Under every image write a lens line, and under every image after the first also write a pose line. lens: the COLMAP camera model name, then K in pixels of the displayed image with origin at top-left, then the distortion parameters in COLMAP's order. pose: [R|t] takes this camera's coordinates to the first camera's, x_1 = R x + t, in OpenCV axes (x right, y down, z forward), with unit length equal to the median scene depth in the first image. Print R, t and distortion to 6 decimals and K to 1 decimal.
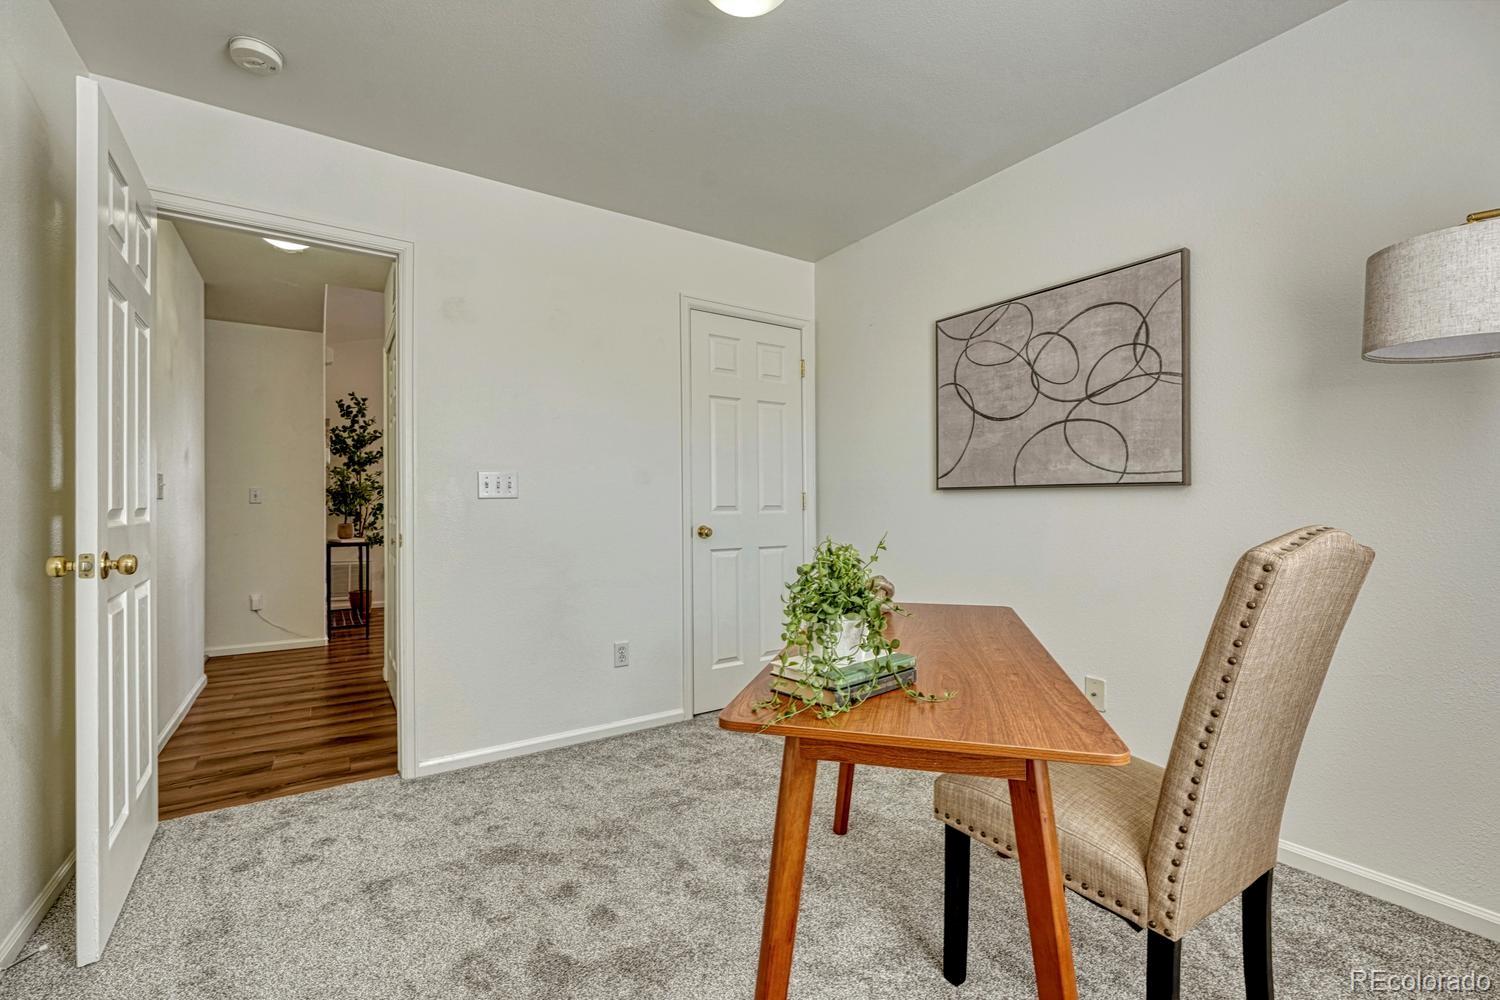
lens RADIAL K [[623.8, 0, 697.2], [0, 623.8, 492.0], [0, 0, 1]] dist [-0.011596, 0.001406]
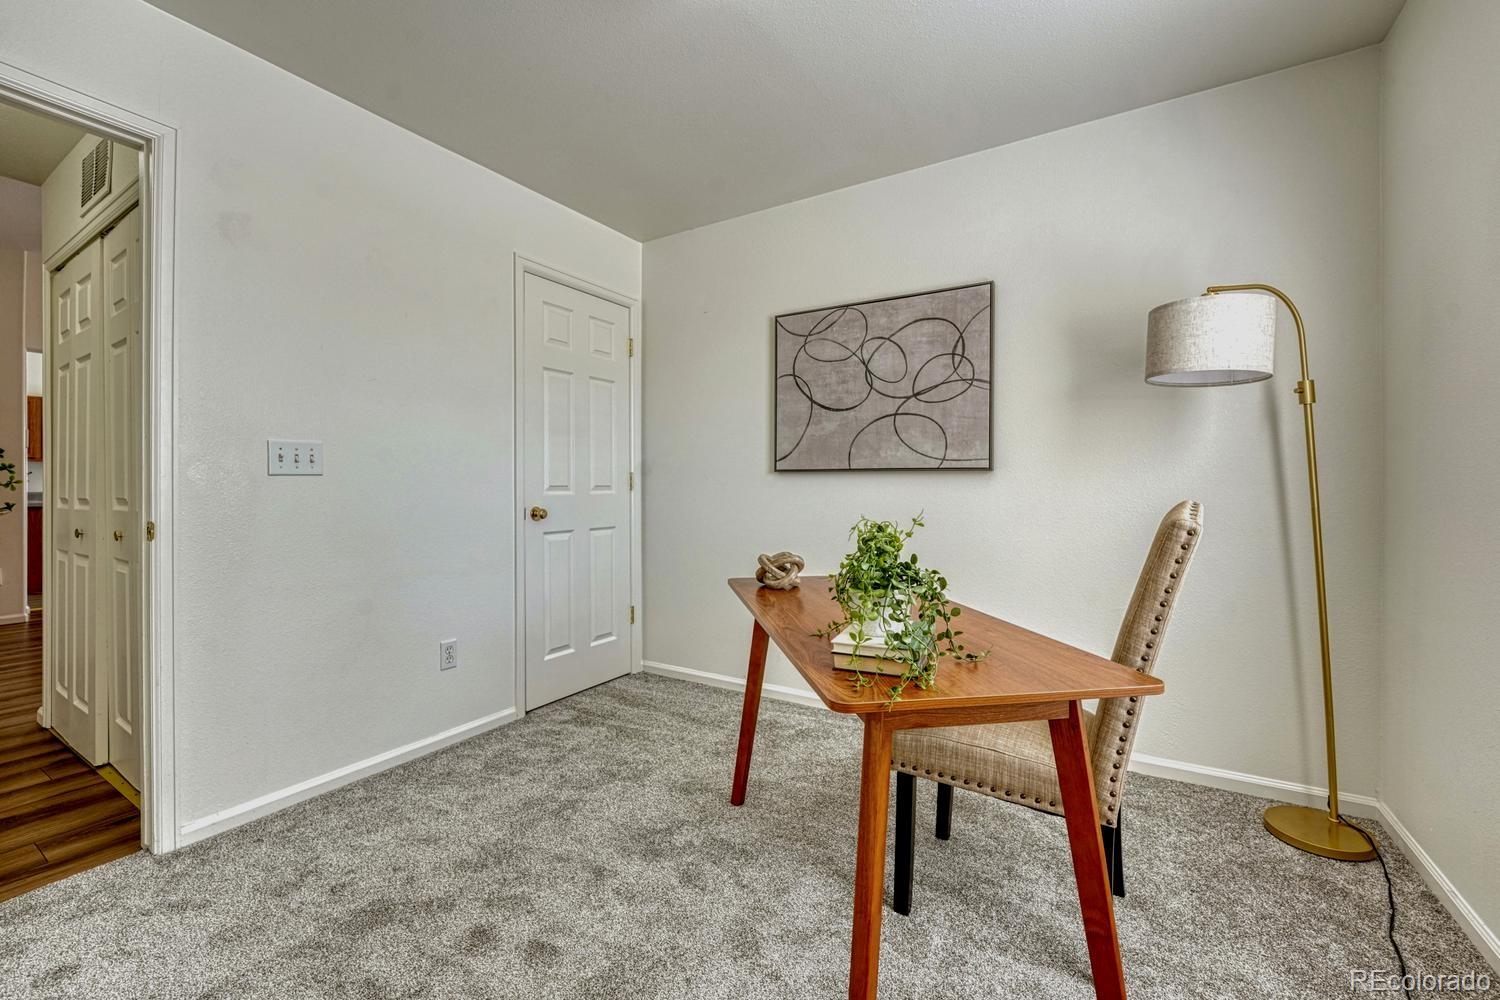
lens RADIAL K [[623.8, 0, 684.2], [0, 623.8, 476.6], [0, 0, 1]] dist [-0.011596, 0.001406]
pose [[0.909630, 0.009764, 0.415304, -0.253951], [-0.012289, 0.999919, 0.003409, 0.004139], [-0.415237, -0.008205, 0.909676, 0.094007]]
